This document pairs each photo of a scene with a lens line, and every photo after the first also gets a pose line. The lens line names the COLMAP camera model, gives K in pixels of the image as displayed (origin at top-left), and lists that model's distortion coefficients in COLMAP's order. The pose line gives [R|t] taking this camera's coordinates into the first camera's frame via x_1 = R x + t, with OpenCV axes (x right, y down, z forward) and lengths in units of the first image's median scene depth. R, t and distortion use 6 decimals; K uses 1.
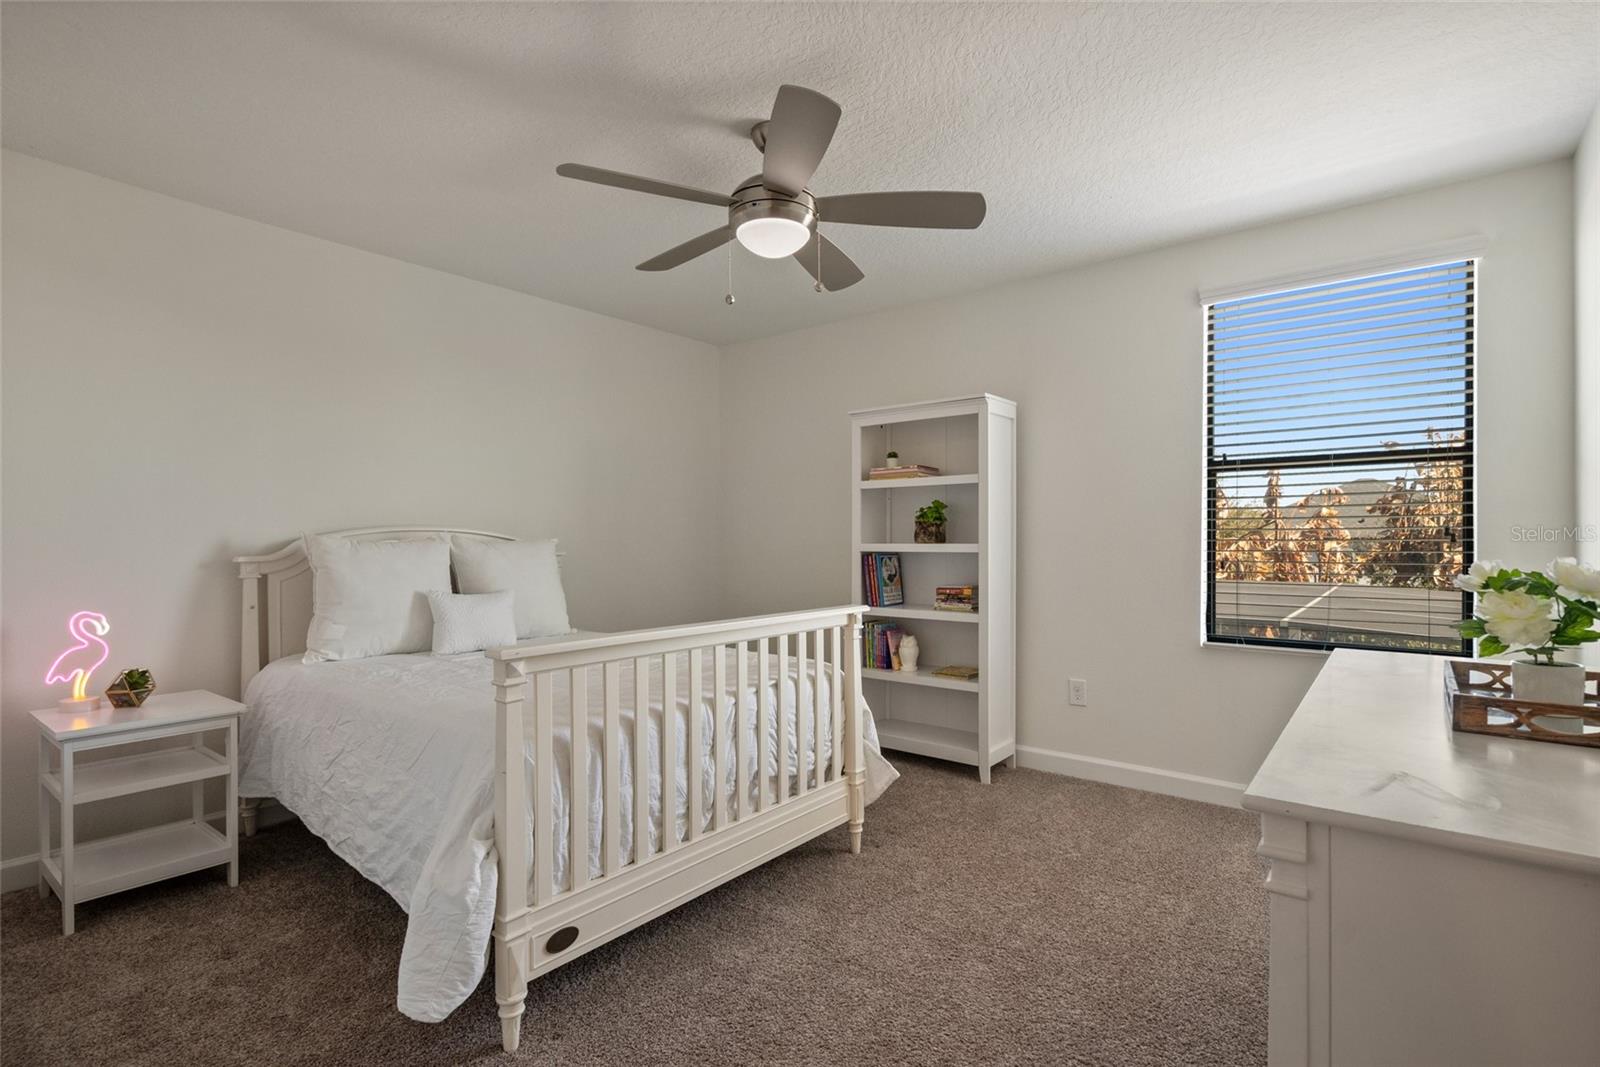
lens RADIAL K [[764.5, 0, 800.0], [0, 764.5, 533.5], [0, 0, 1]] dist [0.001060, -0.000358]
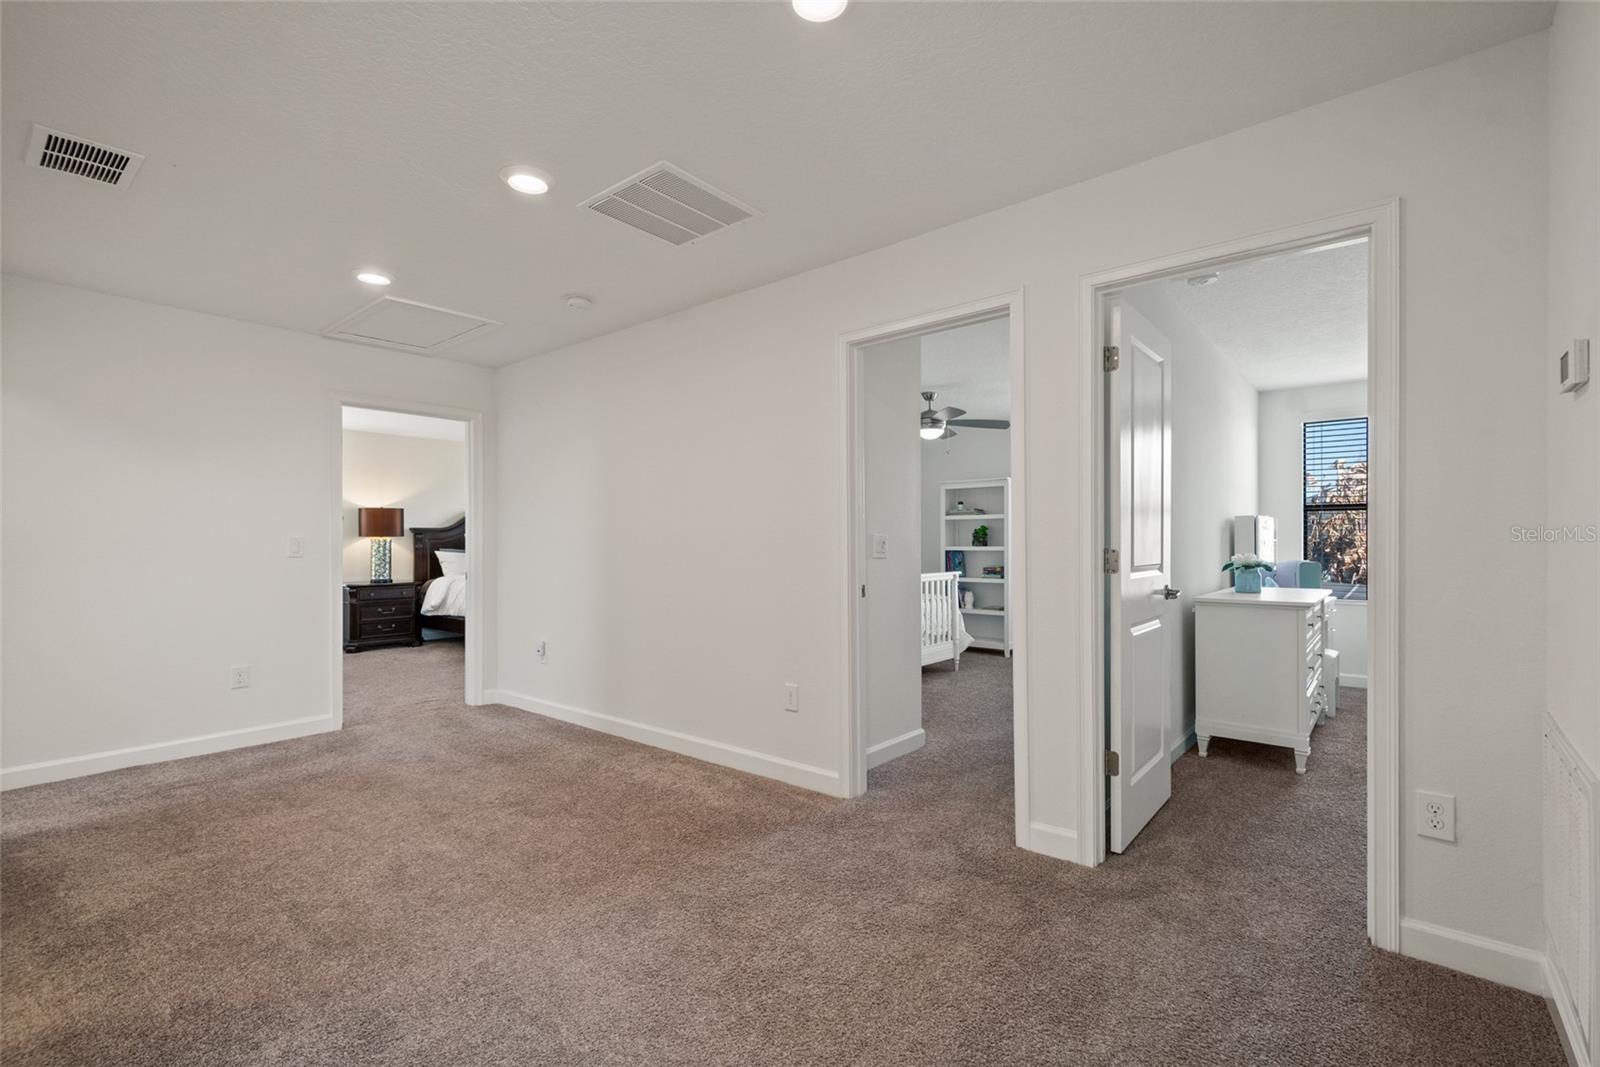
lens RADIAL K [[715.3, 0, 800.0], [0, 715.3, 533.5], [0, 0, 1]] dist [-0.000761, -0.000036]
pose [[0.999750, 0.002784, -0.022192, -0.284259], [-0.002884, 0.999986, -0.004464, -0.012322], [0.022180, 0.004527, 0.999744, -0.984634]]
